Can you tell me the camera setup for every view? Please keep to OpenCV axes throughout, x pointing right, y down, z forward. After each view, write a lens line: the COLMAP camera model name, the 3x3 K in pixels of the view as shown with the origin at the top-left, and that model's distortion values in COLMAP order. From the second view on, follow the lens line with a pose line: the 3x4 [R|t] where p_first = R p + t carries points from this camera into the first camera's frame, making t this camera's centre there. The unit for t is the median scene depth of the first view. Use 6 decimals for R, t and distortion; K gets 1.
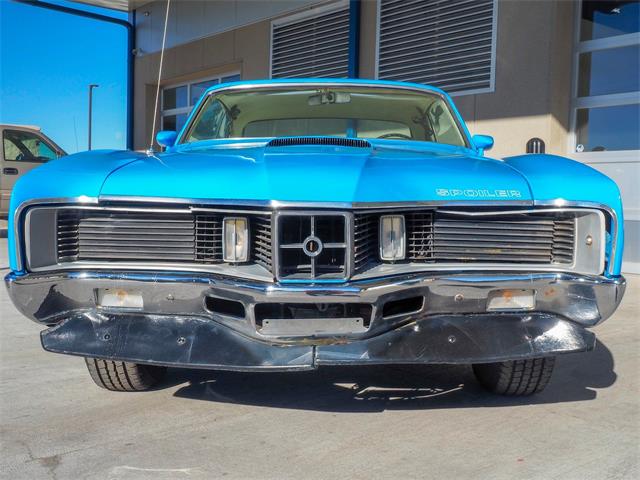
lens RADIAL K [[612.8, 0, 320.0], [0, 612.8, 240.0], [0, 0, 1]] dist [0.008422, 0.000773]
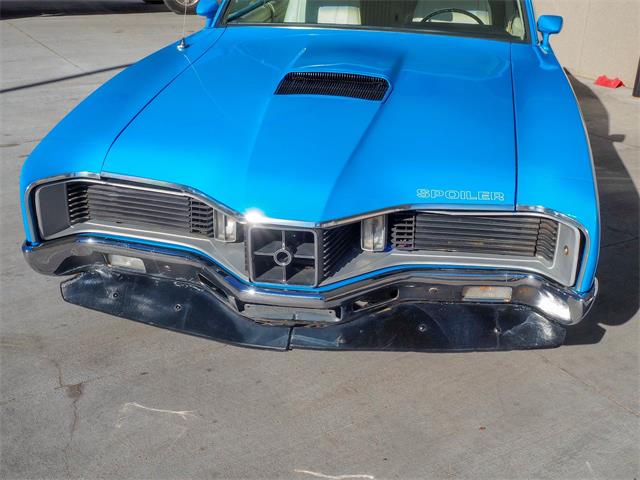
lens RADIAL K [[633.9, 0, 314.4], [0, 633.9, 236.9], [0, 0, 1]] dist [0.007793, -0.003133]
pose [[0.991670, 0.063929, -0.111819, 0.138749], [-0.033345, 0.965960, 0.256534, -0.261172], [0.124412, -0.250668, 0.960045, -0.039330]]
